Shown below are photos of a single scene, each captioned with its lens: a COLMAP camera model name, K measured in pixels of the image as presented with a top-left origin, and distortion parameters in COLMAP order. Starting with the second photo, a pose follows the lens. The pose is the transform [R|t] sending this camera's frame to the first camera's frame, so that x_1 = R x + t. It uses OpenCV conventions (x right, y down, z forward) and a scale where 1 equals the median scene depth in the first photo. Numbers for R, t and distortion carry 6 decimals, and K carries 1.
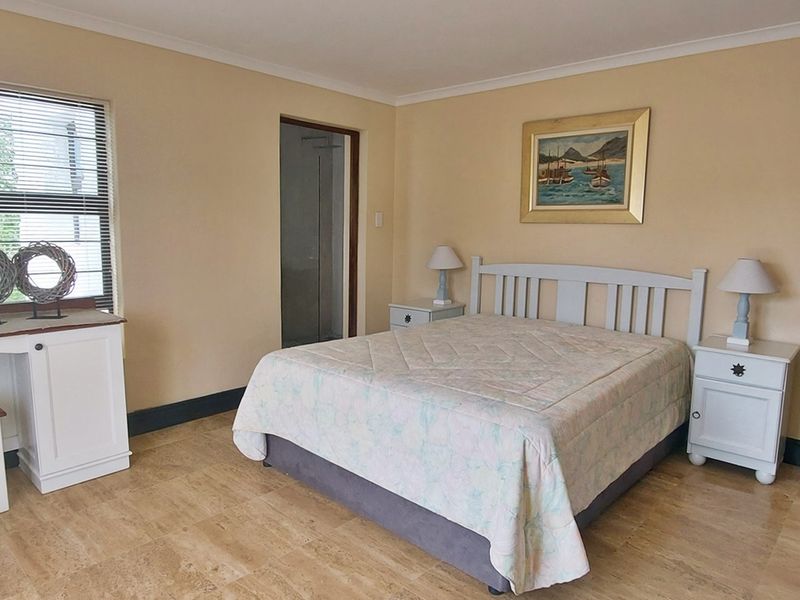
lens RADIAL K [[540.1, 0, 400.0], [0, 540.1, 300.0], [0, 0, 1]] dist [-0.000104, 0.000163]
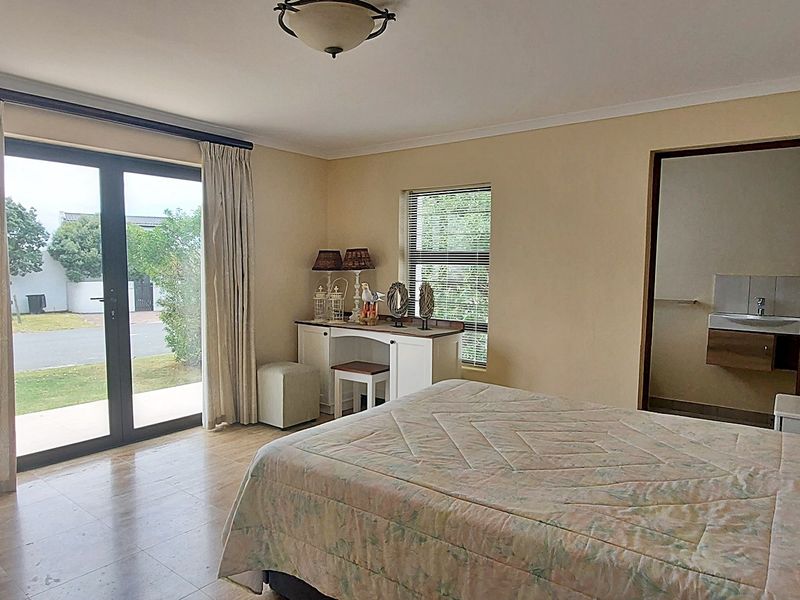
lens RADIAL K [[540.1, 0, 400.0], [0, 540.1, 300.0], [0, 0, 1]] dist [-0.000104, 0.000163]
pose [[0.072724, 0.047021, -0.996243, 1.010647], [-0.138406, 0.989699, 0.036609, -0.107730], [0.987702, 0.135224, 0.078483, 0.856993]]
